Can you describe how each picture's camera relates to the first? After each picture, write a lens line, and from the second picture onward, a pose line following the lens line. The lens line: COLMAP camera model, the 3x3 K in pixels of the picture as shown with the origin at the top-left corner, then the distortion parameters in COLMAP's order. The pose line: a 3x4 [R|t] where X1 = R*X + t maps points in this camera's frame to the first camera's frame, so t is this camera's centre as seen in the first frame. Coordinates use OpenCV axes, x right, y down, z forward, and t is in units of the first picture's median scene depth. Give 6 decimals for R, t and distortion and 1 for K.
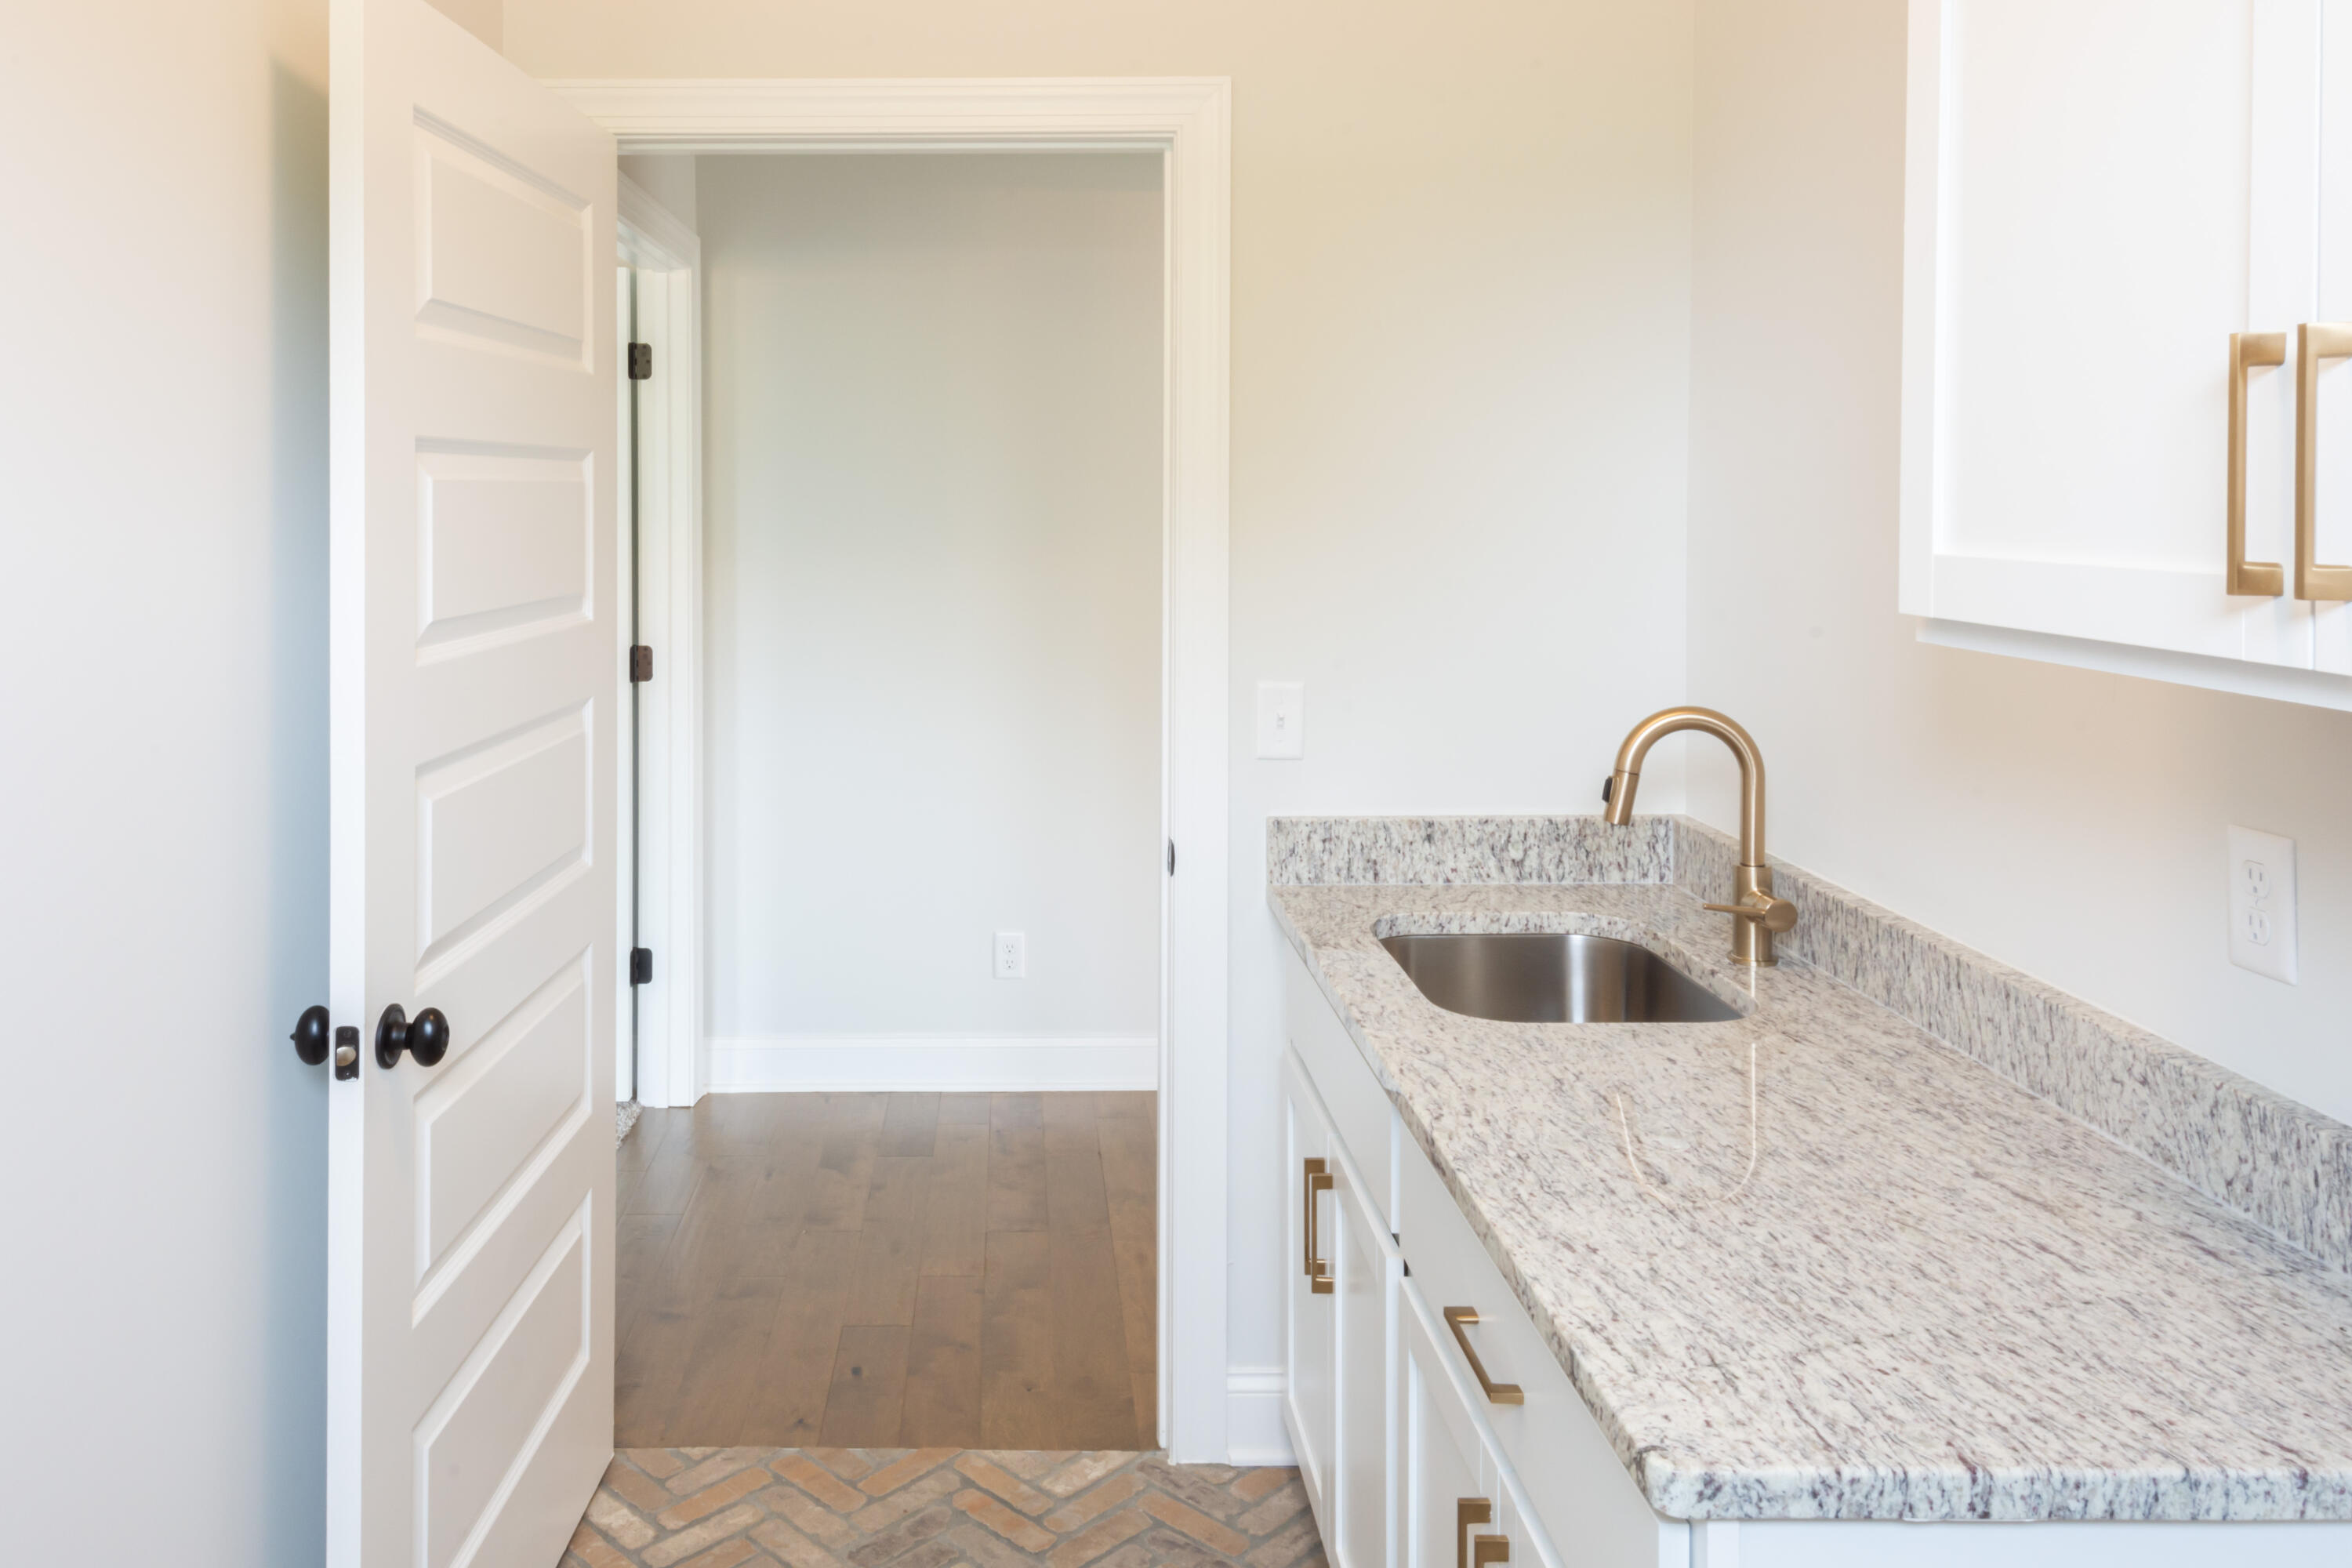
lens RADIAL K [[1670.0, 0, 1175.4], [0, 1670.0, 721.4], [0, 0, 1]] dist [0.027539, -0.026743]
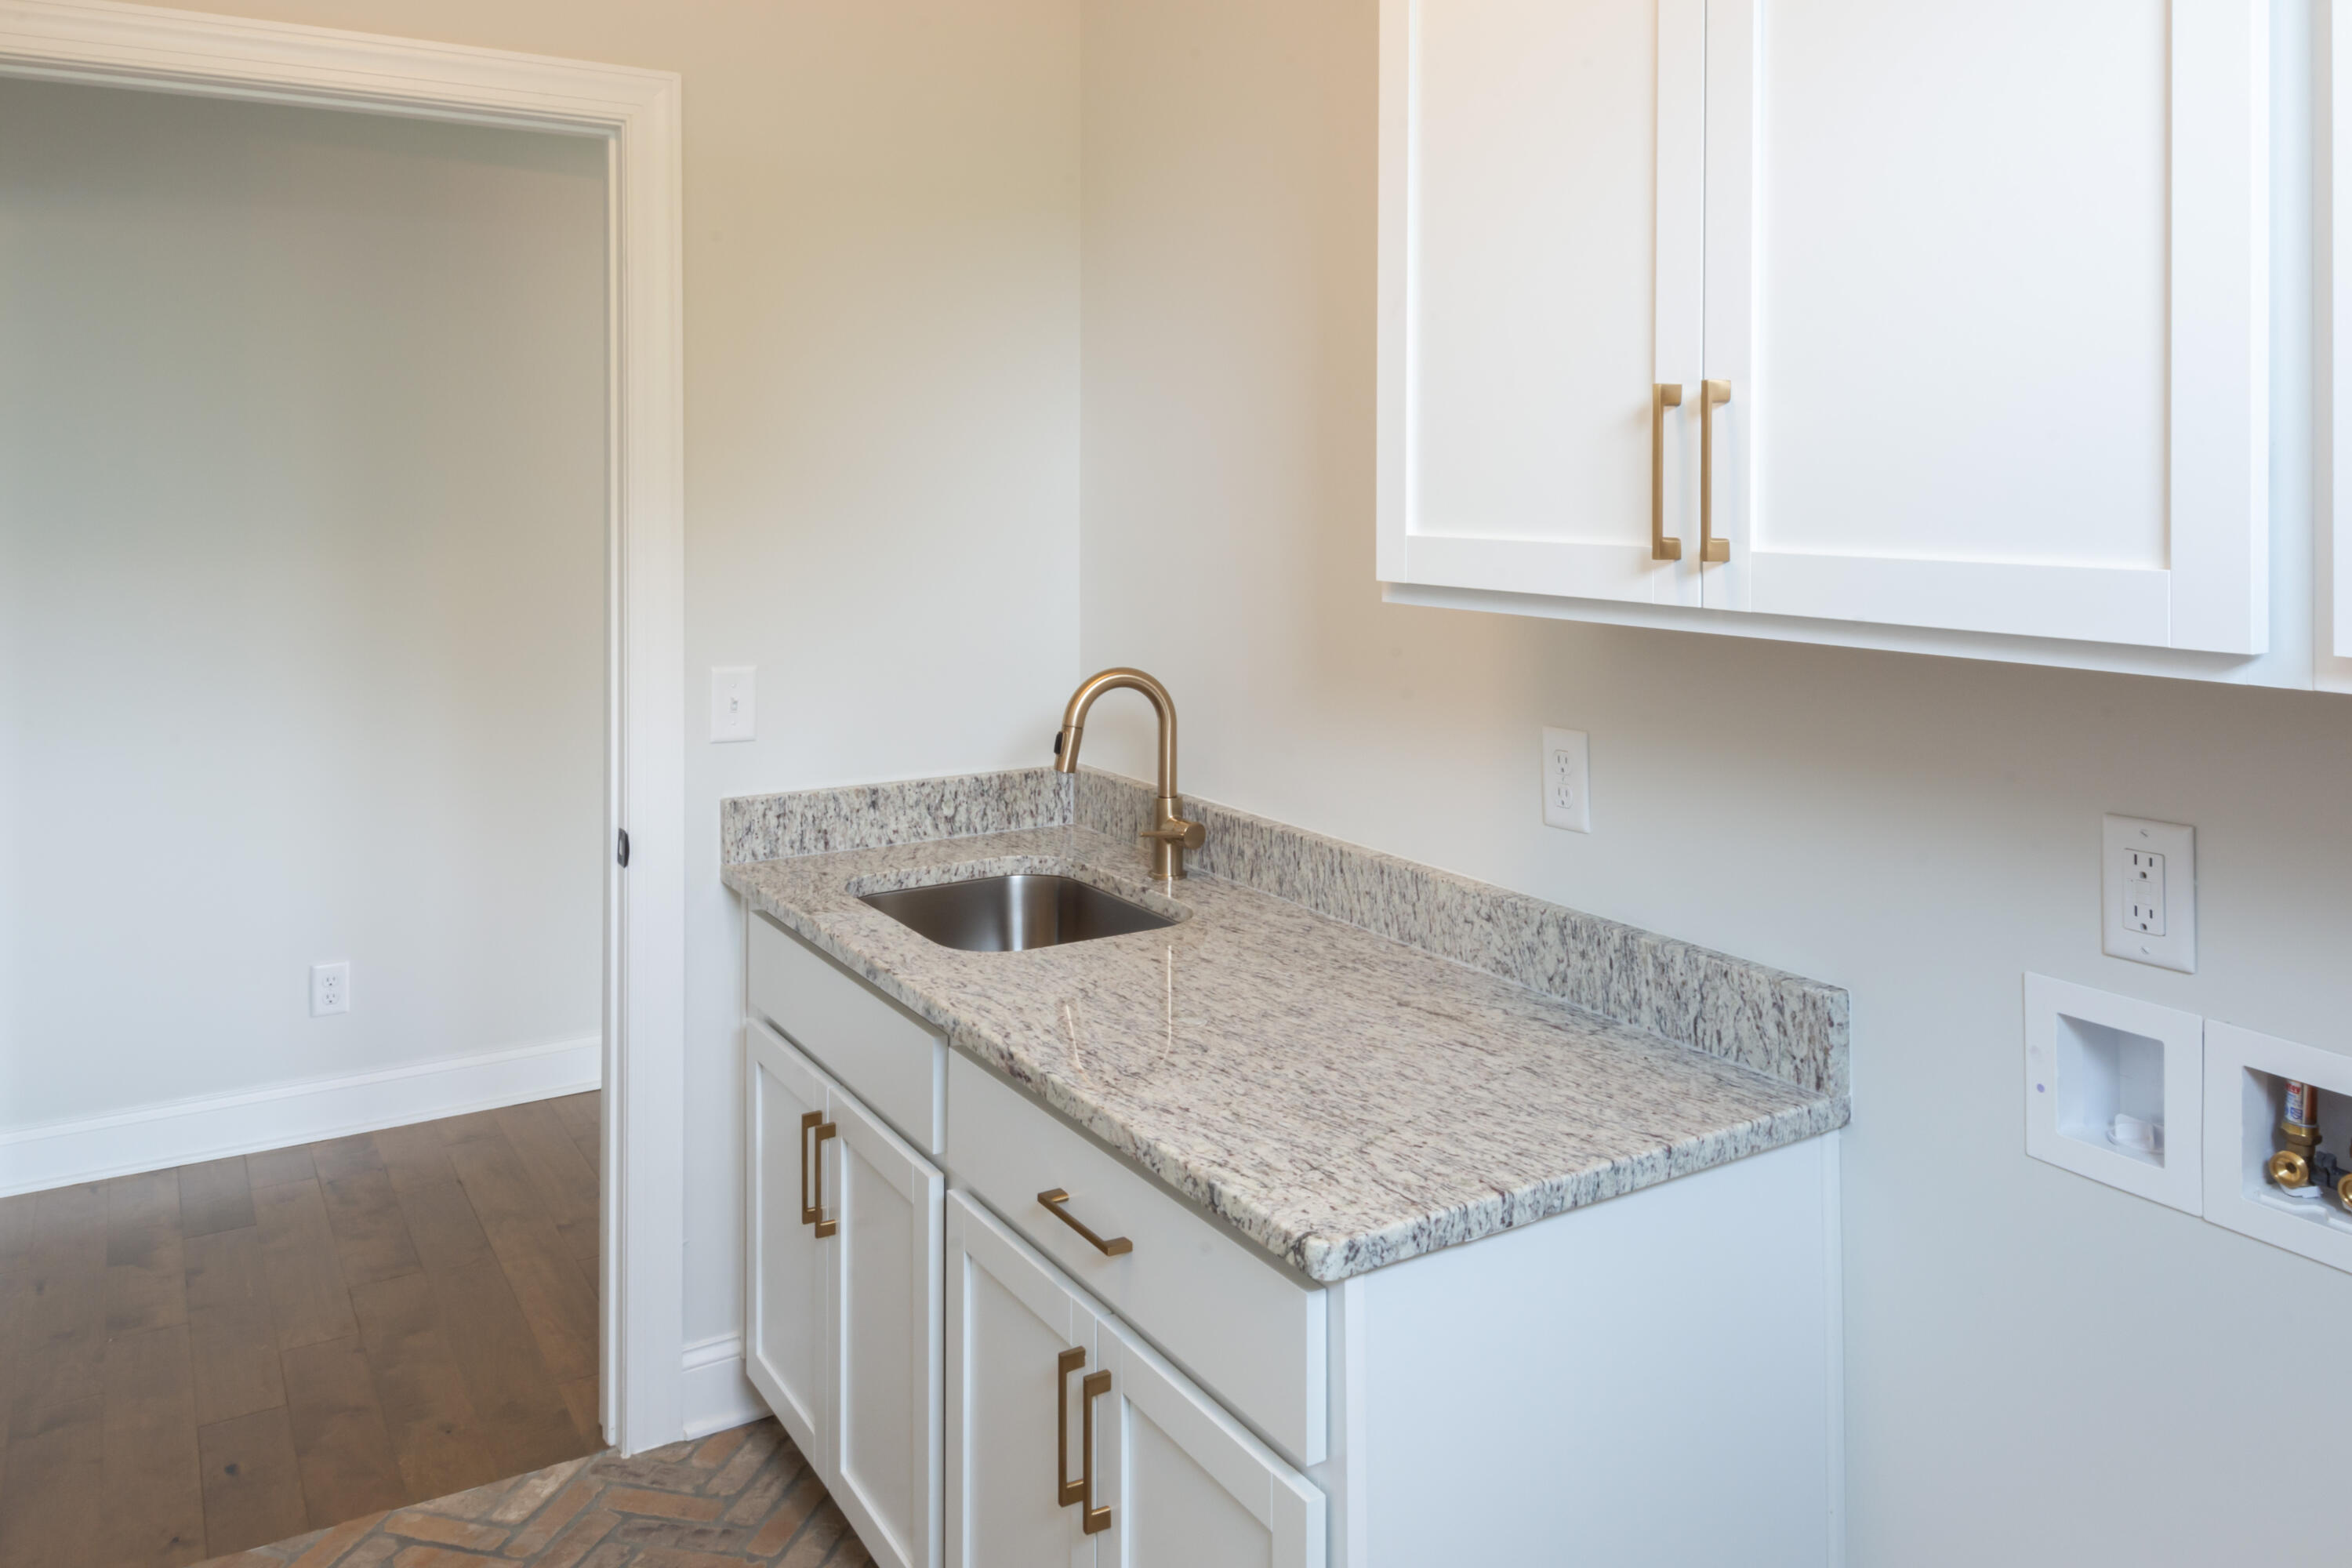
lens RADIAL K [[1635.5, 0, 1189.6], [0, 1635.5, 743.6], [0, 0, 1]] dist [0.027192, -0.036078]
pose [[0.850547, -0.075511, 0.520449, -0.286966], [0.064250, 0.997145, 0.039674, 0.002077], [-0.521959, -0.000306, 0.852970, -0.015303]]
